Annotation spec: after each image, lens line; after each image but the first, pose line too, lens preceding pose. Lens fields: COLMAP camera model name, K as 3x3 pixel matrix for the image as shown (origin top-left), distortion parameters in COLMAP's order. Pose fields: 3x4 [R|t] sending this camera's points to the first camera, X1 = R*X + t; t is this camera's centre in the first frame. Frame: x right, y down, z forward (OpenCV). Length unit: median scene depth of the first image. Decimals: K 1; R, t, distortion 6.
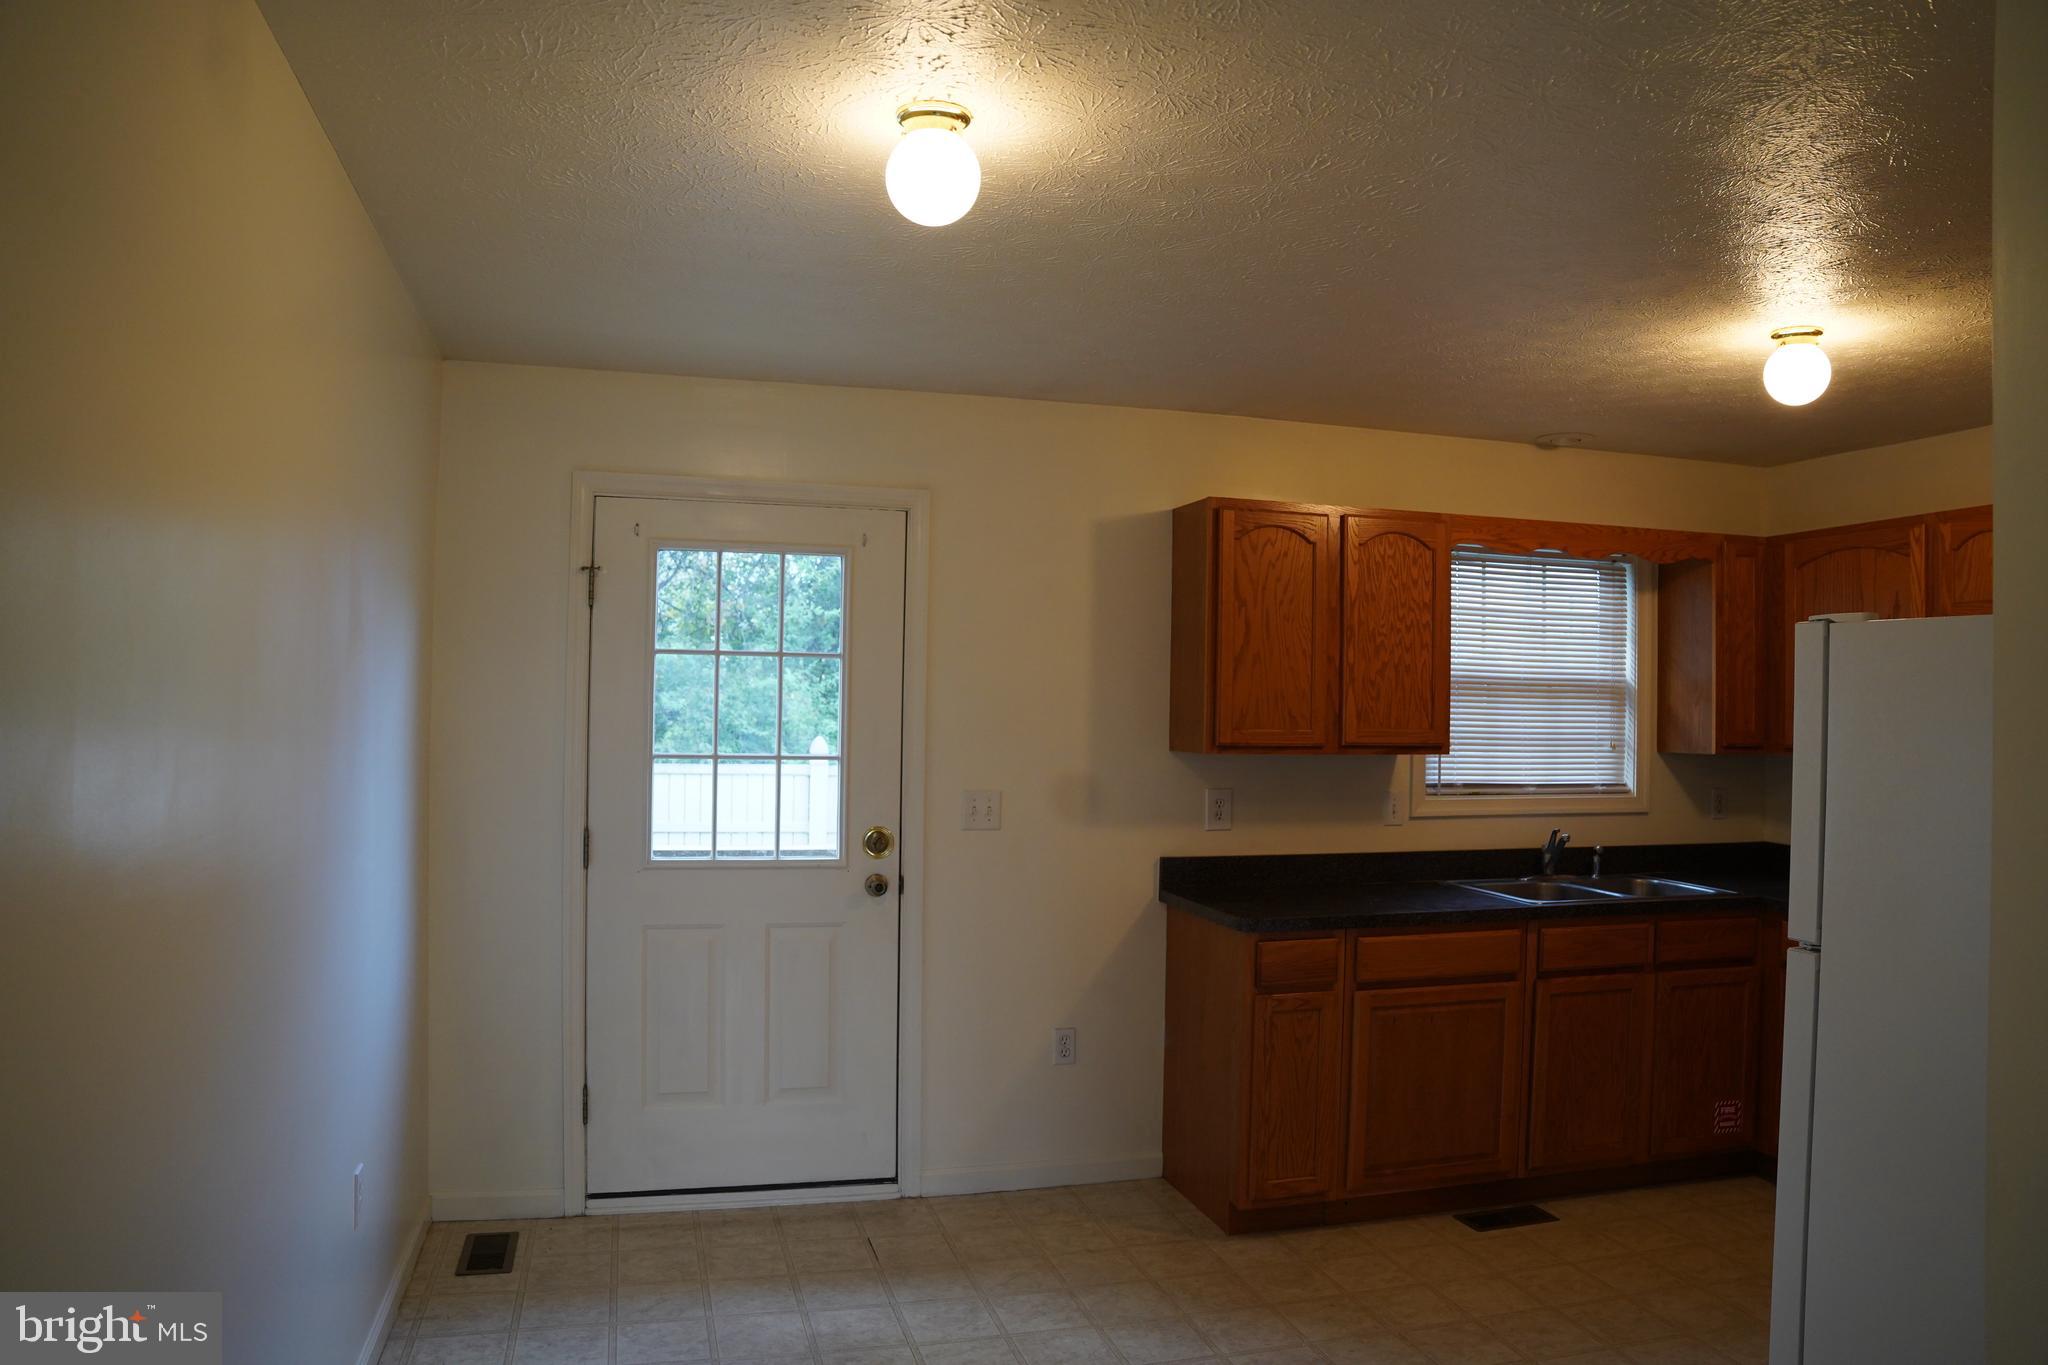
lens RADIAL K [[1427.1, 0, 1032.1], [0, 1427.1, 689.0], [0, 0, 1]] dist [-0.167975, 0.120770]
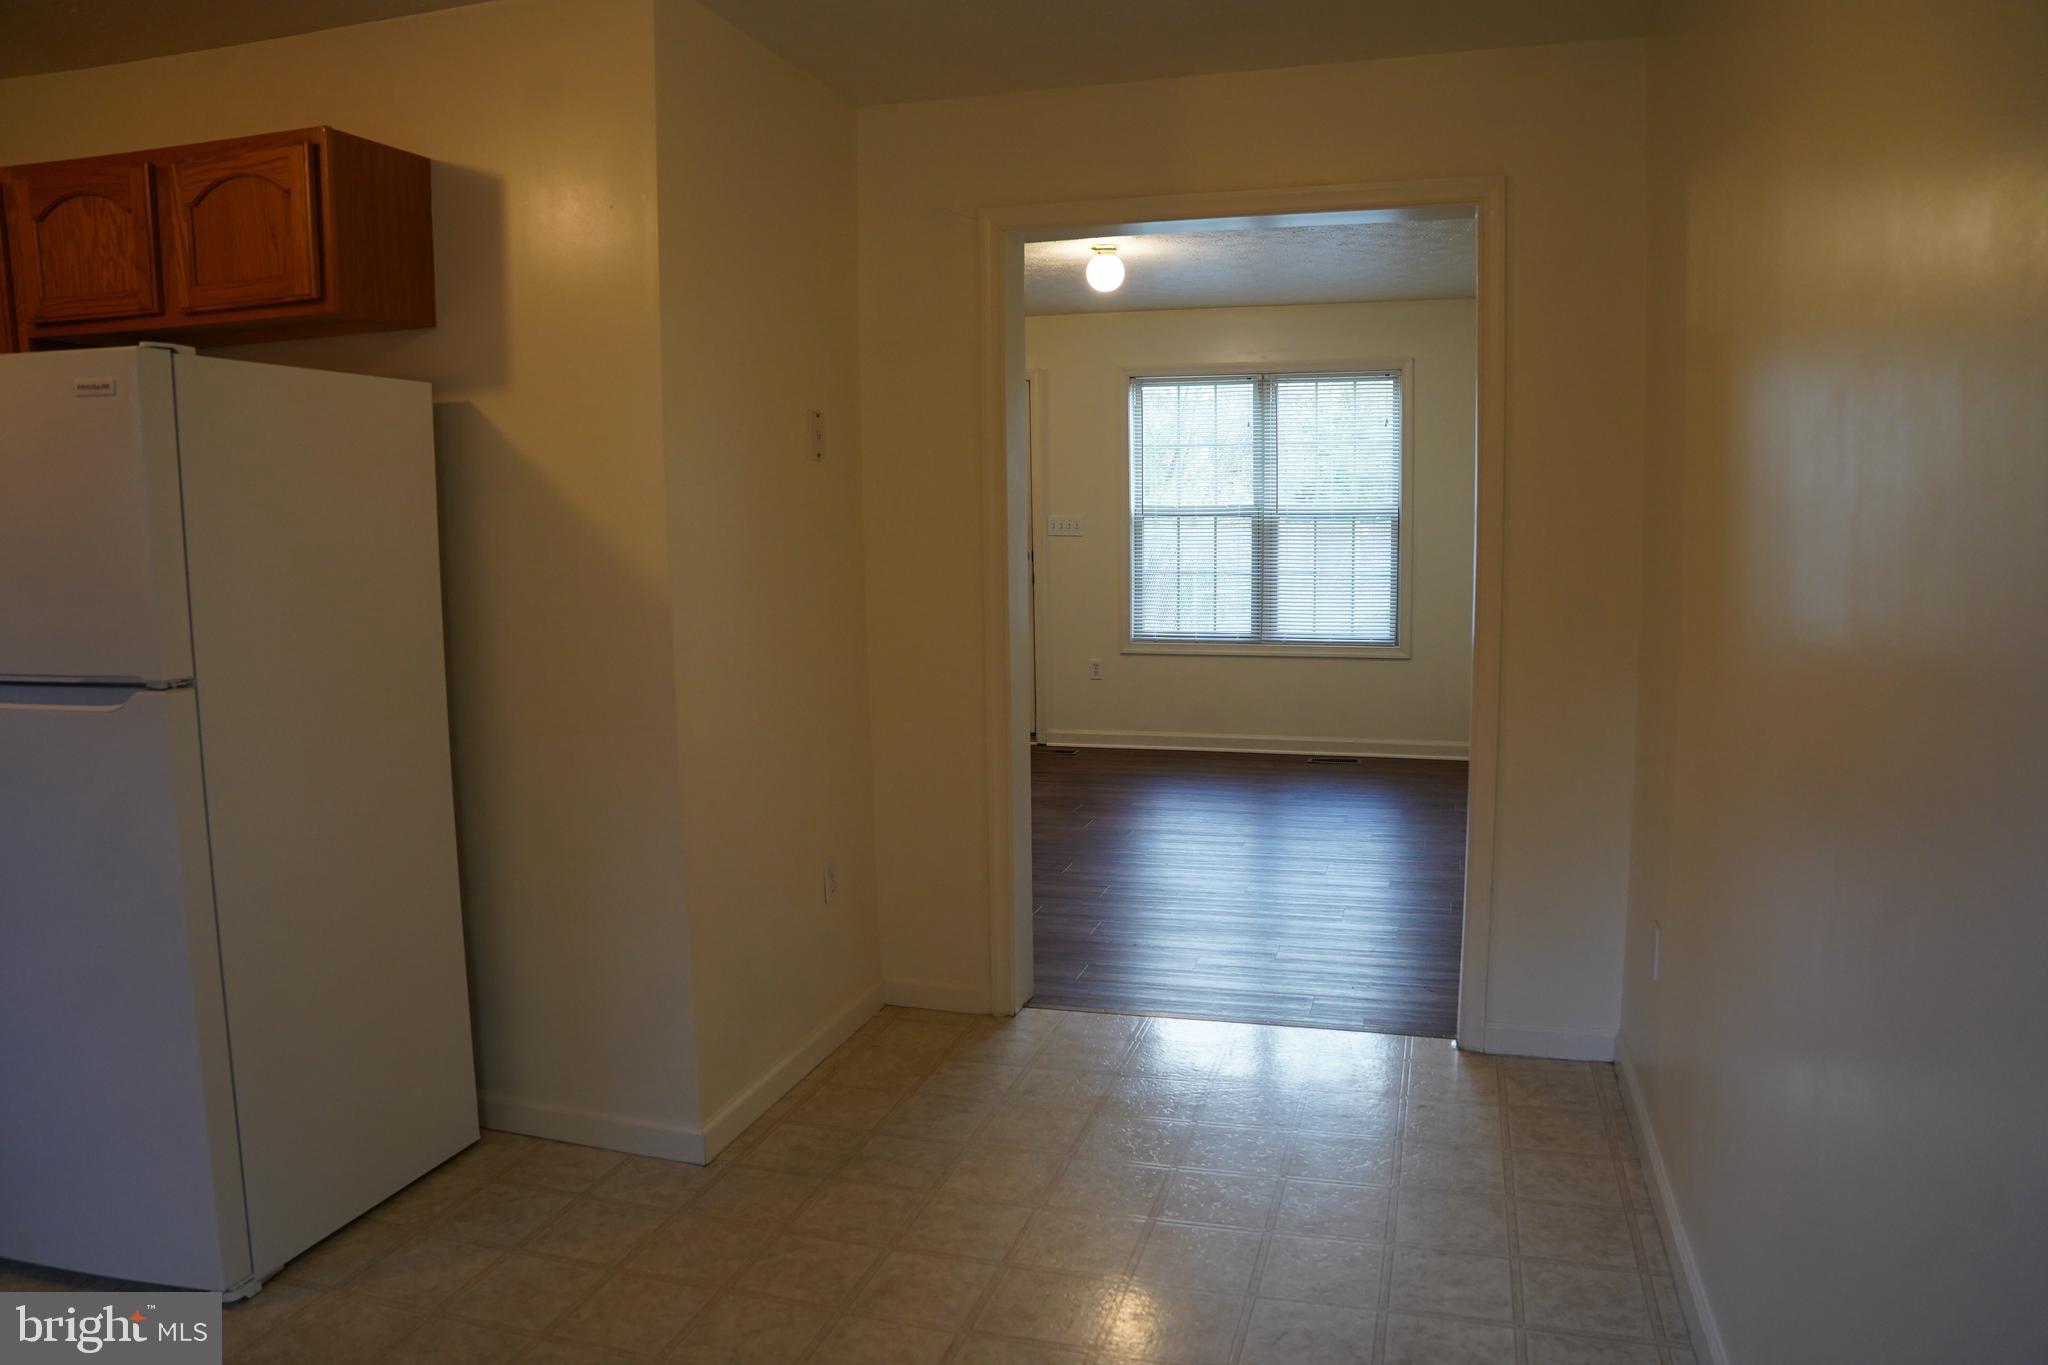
lens RADIAL K [[1427.1, 0, 1037.6], [0, 1427.1, 678.5], [0, 0, 1]] dist [-0.167975, 0.120770]
pose [[-0.834678, -0.074287, 0.545705, -0.263480], [-0.009413, 0.992641, 0.120731, 0.033107], [-0.550657, 0.095635, -0.829235, 0.812060]]
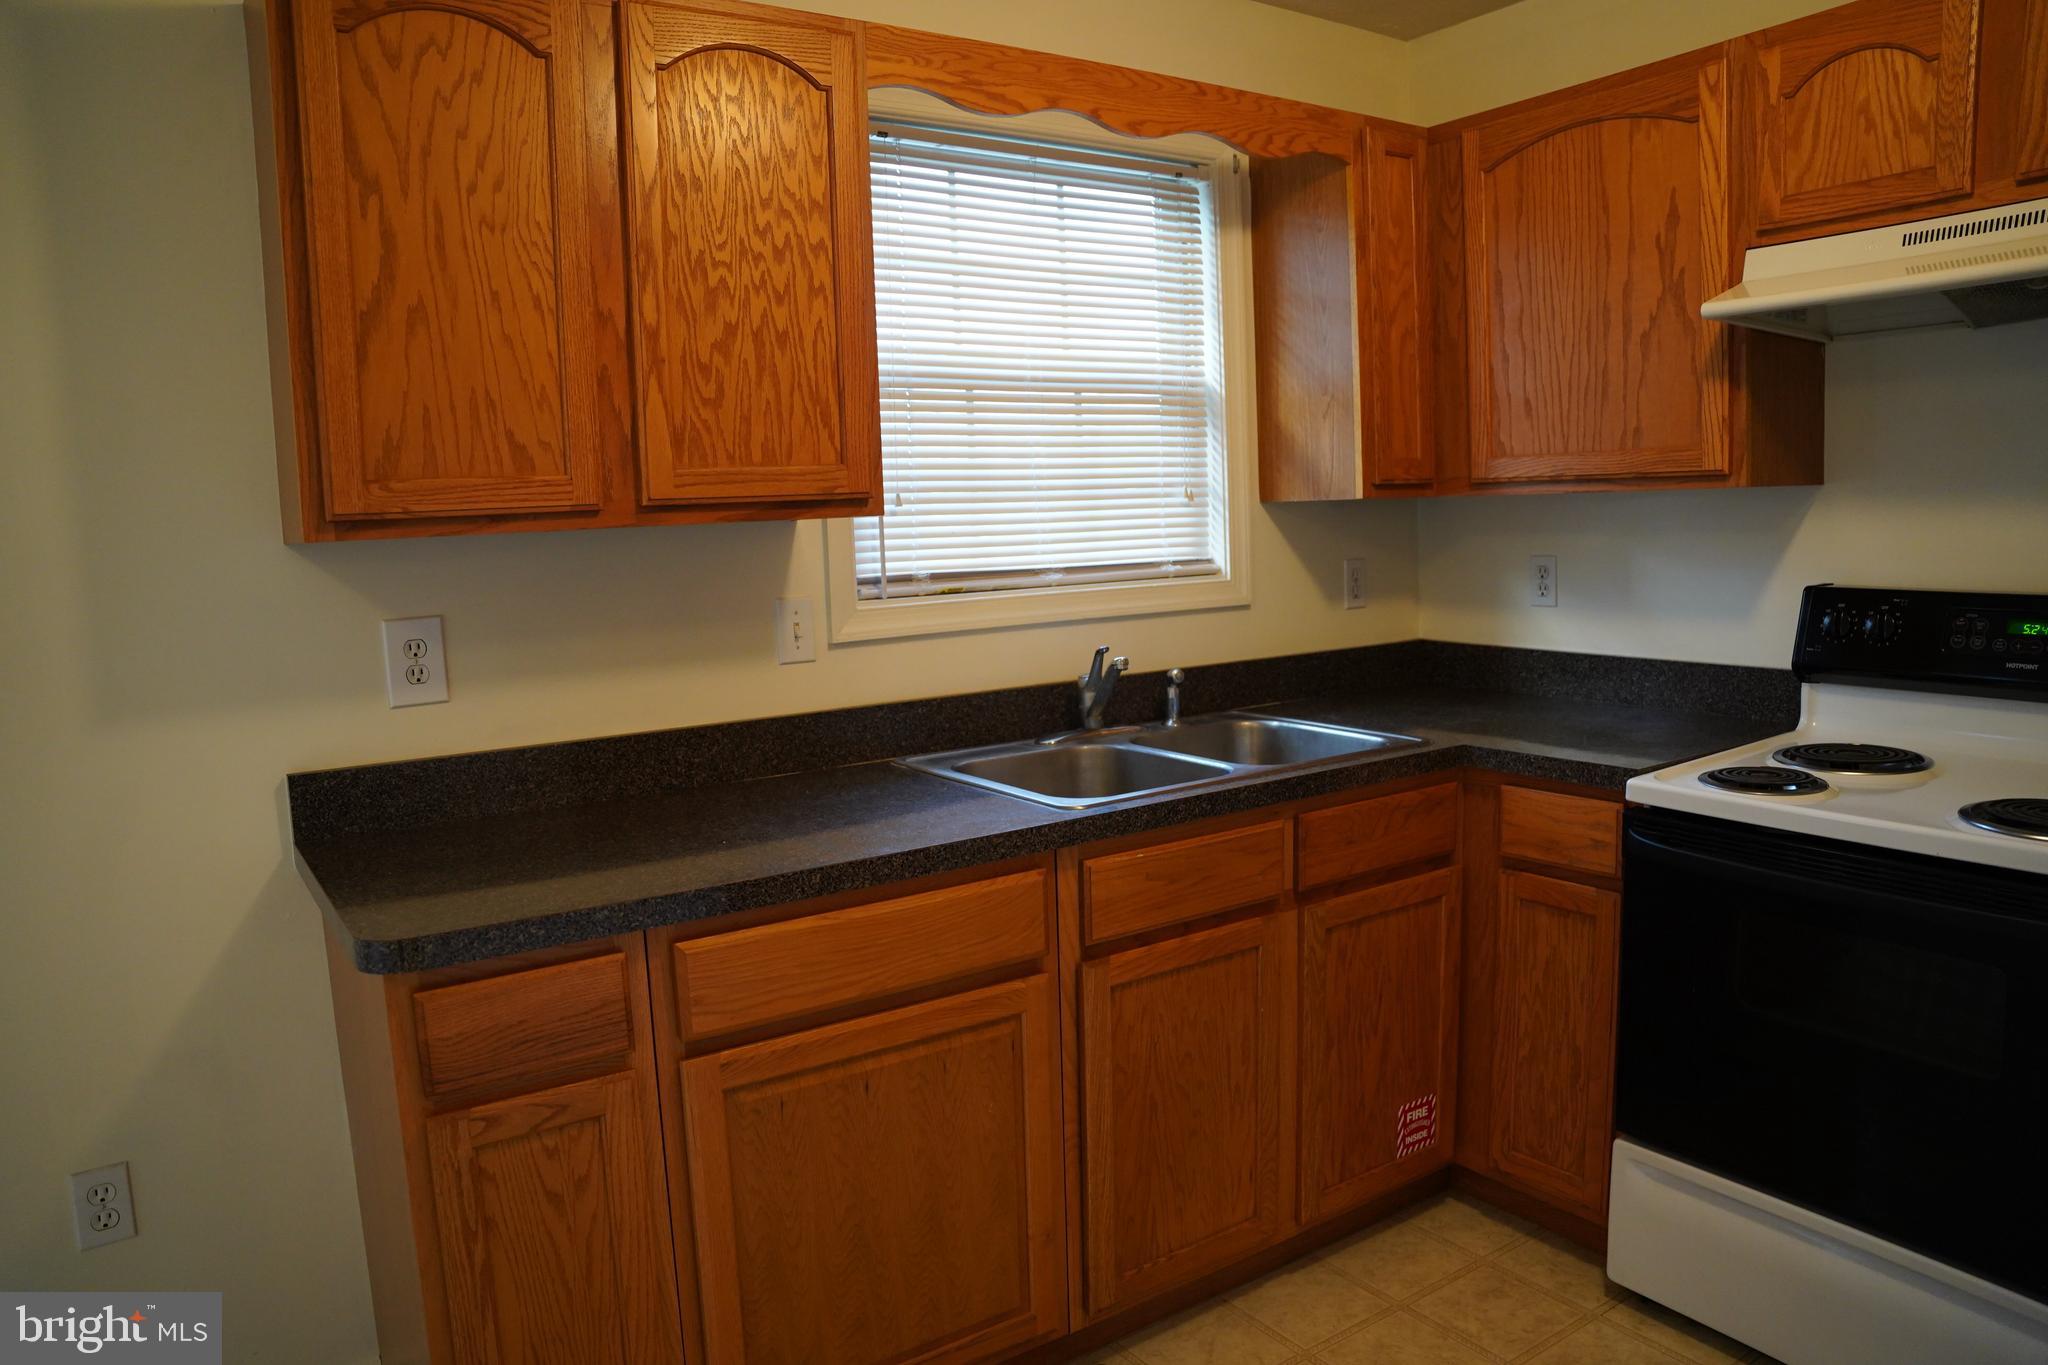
lens RADIAL K [[1427.1, 0, 1020.0], [0, 1427.1, 686.8], [0, 0, 1]] dist [-0.167975, 0.120770]
pose [[0.951063, -0.088069, 0.296180, 0.196060], [0.048605, 0.989229, 0.138070, 0.040953], [-0.305150, -0.116917, 0.945100, 0.527550]]
